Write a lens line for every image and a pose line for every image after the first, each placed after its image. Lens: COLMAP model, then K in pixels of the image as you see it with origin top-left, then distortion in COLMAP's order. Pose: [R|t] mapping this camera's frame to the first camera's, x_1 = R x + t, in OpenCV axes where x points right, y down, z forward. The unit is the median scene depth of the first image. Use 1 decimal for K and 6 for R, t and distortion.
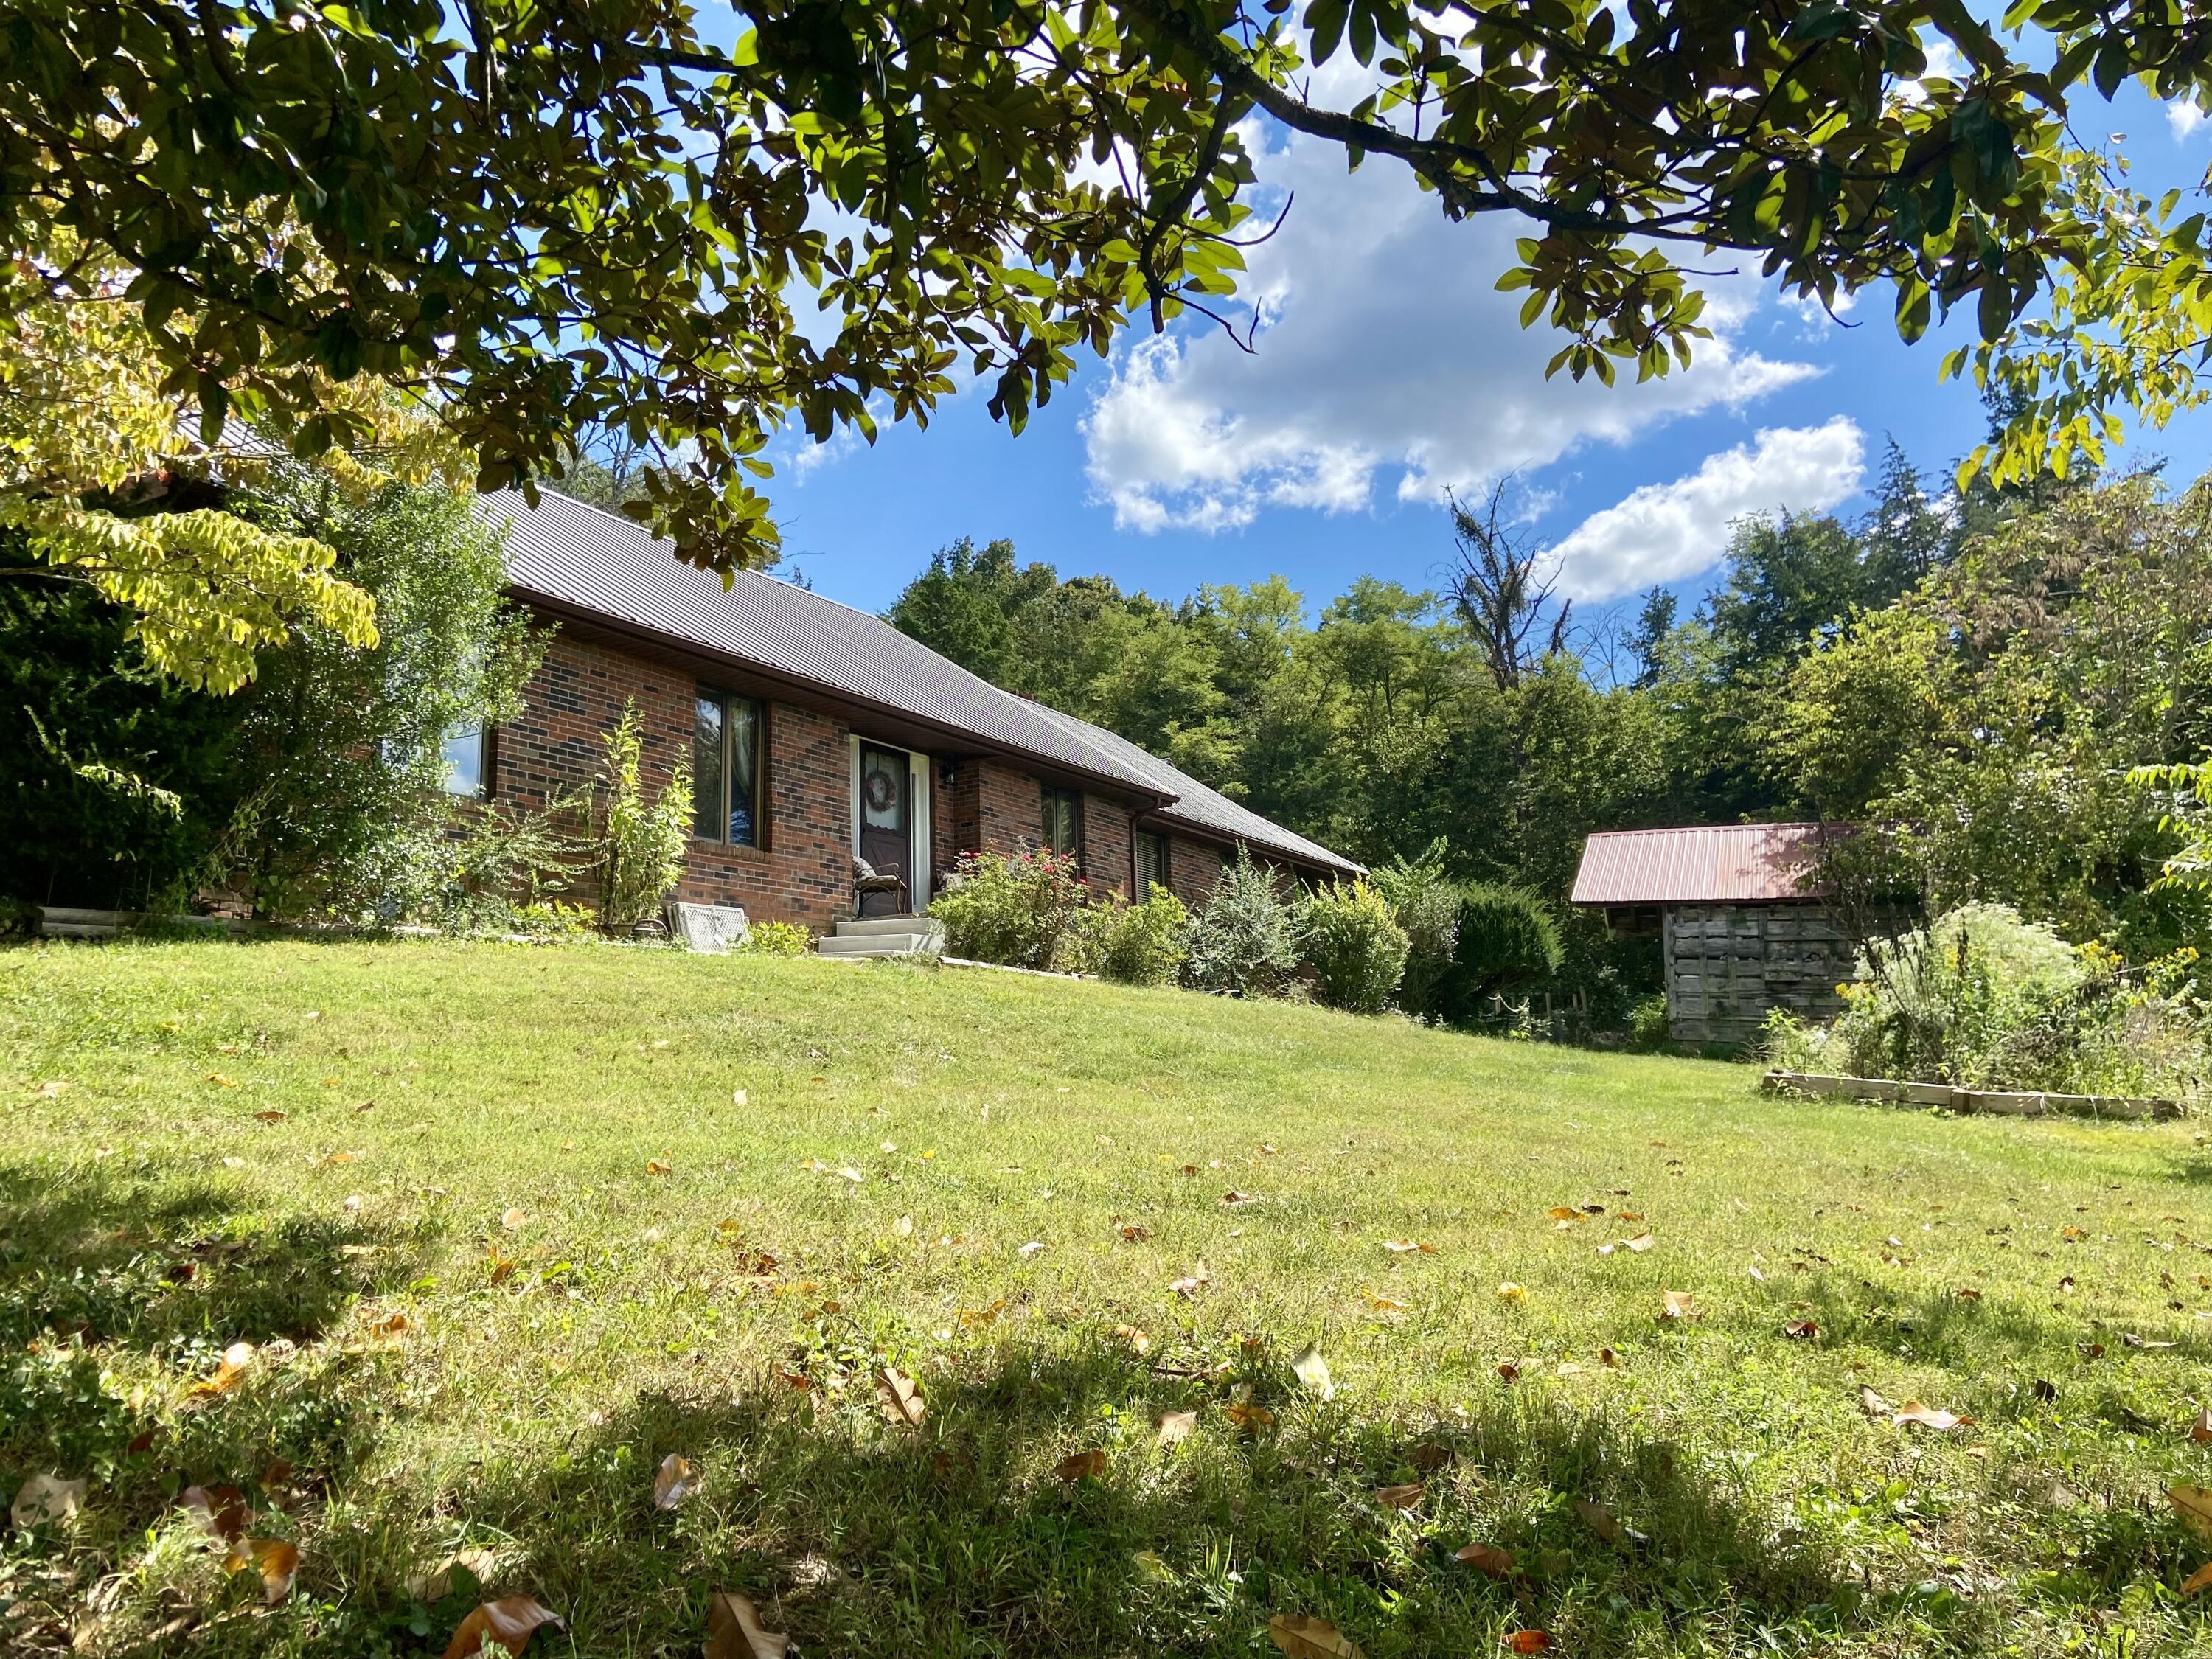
lens RADIAL K [[1687.5, 0, 1108.3], [0, 1687.5, 830.5], [0, 0, 1]] dist [0.004838, -0.000389]
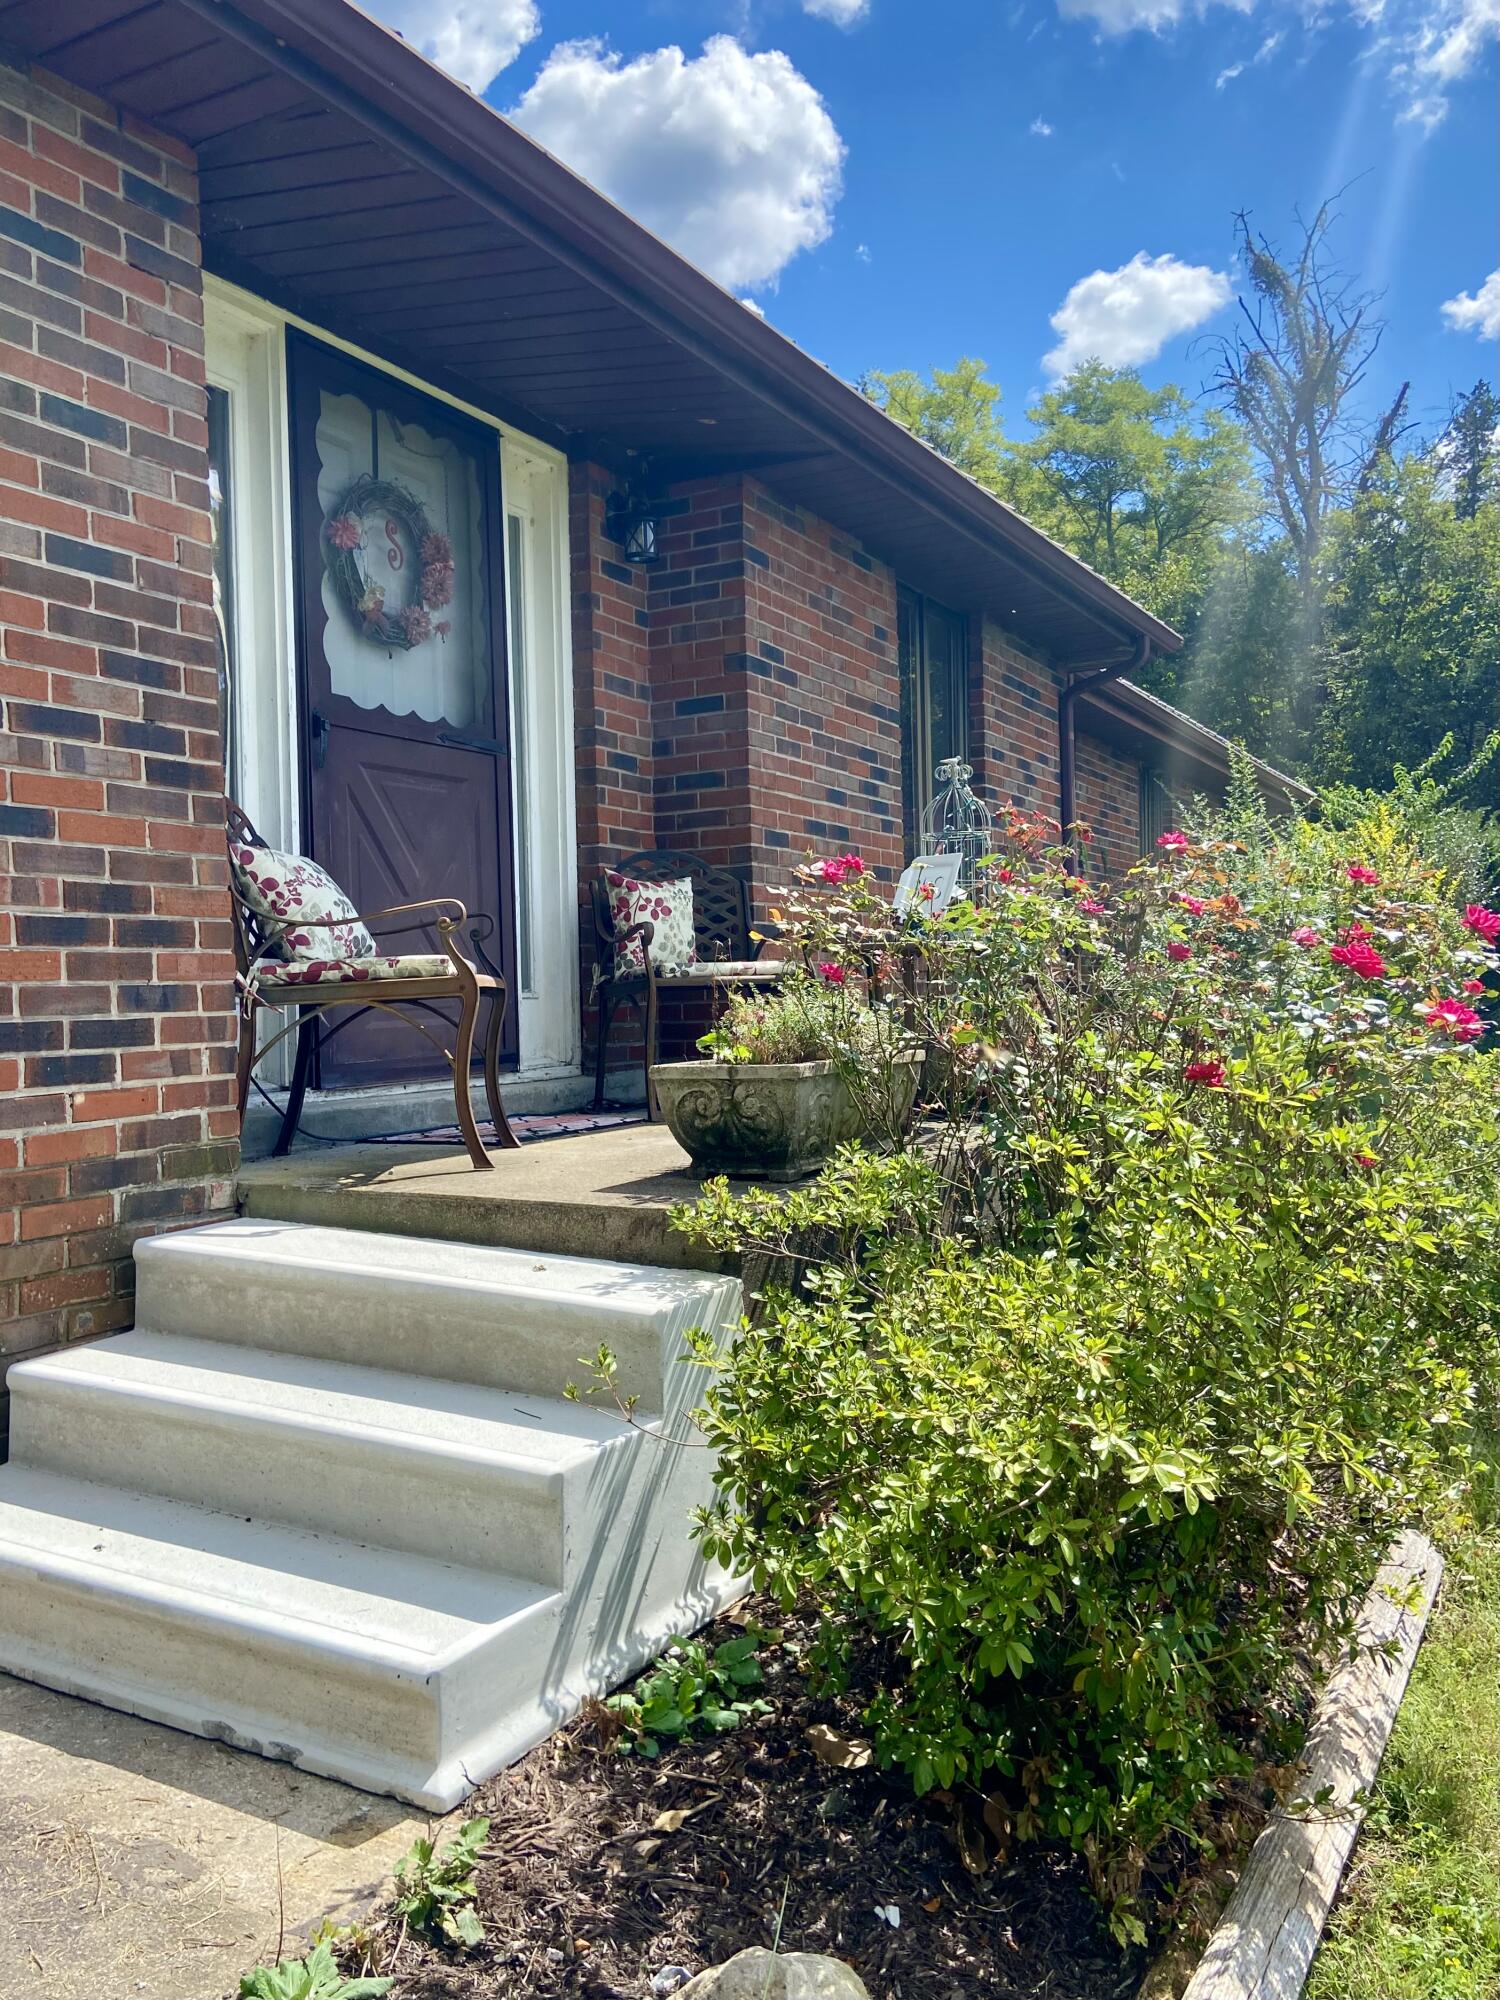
lens RADIAL K [[1525.8, 0, 747.2], [0, 1525.8, 999.8], [0, 0, 1]] dist [0.004838, -0.000389]
pose [[0.998354, 0.000770, 0.057343, -0.093785], [-0.011718, 0.981553, 0.190829, -0.003906], [-0.056138, -0.191187, 0.979947, 0.754756]]
